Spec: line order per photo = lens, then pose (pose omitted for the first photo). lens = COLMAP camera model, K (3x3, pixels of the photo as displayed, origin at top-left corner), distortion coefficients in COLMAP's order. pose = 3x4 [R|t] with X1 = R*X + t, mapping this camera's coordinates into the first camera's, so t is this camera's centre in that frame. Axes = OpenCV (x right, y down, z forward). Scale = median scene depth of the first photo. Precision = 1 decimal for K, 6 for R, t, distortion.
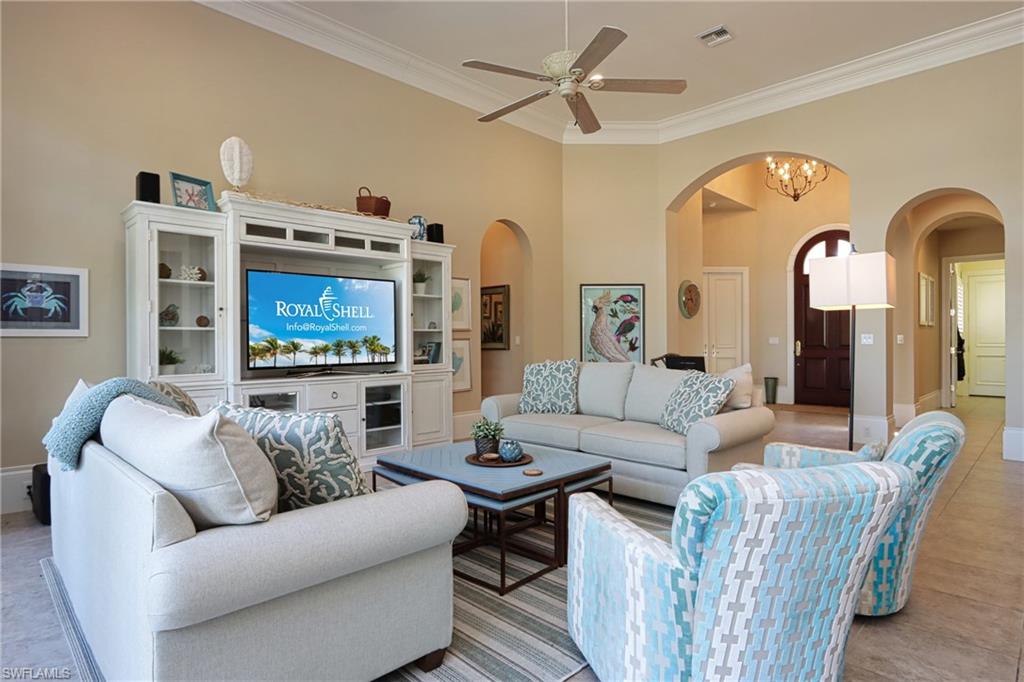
lens RADIAL K [[557.9, 0, 508.9], [0, 557.9, 336.8], [0, 0, 1]] dist [-0.003015, 0.001303]
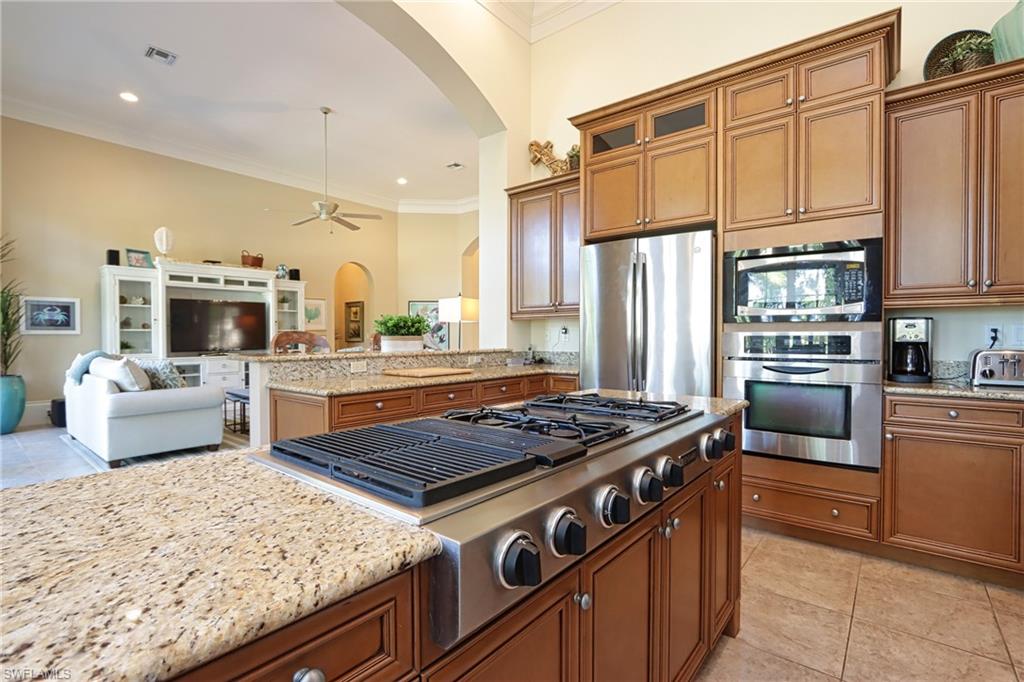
lens RADIAL K [[476.5, 0, 509.5], [0, 476.5, 340.5], [0, 0, 1]] dist [-0.007954, -0.000360]
pose [[0.995030, 0.000482, 0.099572, 0.487022], [-0.002095, 0.999868, 0.016101, -0.007540], [-0.099551, -0.016230, 0.994900, -0.677726]]
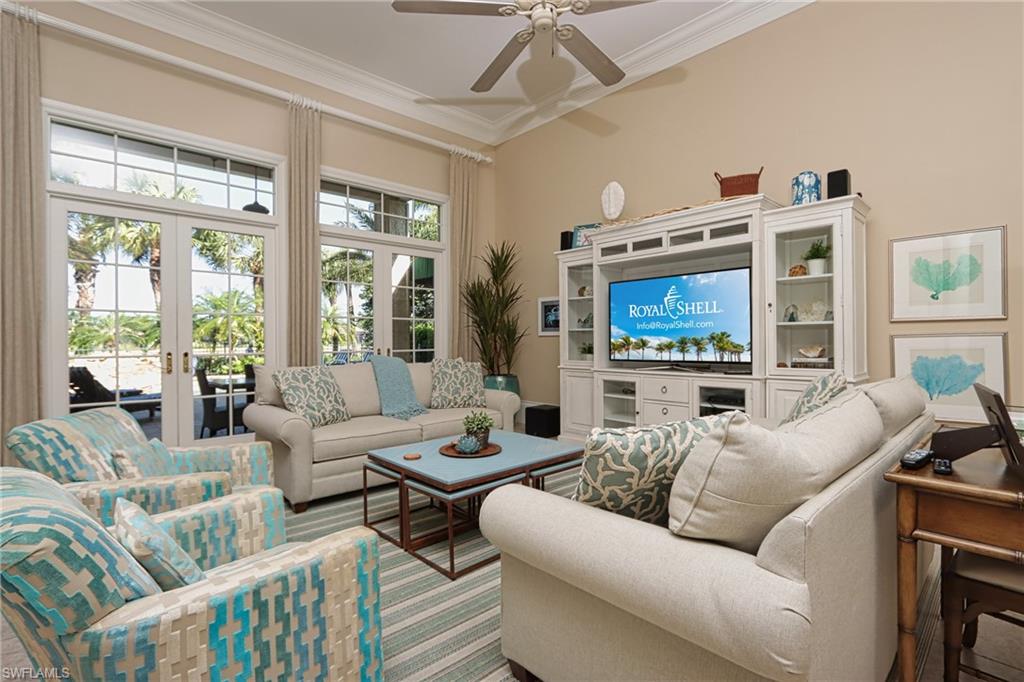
lens RADIAL K [[488.8, 0, 510.0], [0, 488.8, 343.6], [0, 0, 1]] dist [-0.011680, -0.000248]
pose [[-0.004111, 0.000128, -0.999992, 0.627261], [0.004953, 0.999988, 0.000108, 0.017281], [0.999979, -0.004953, -0.004112, 0.742026]]
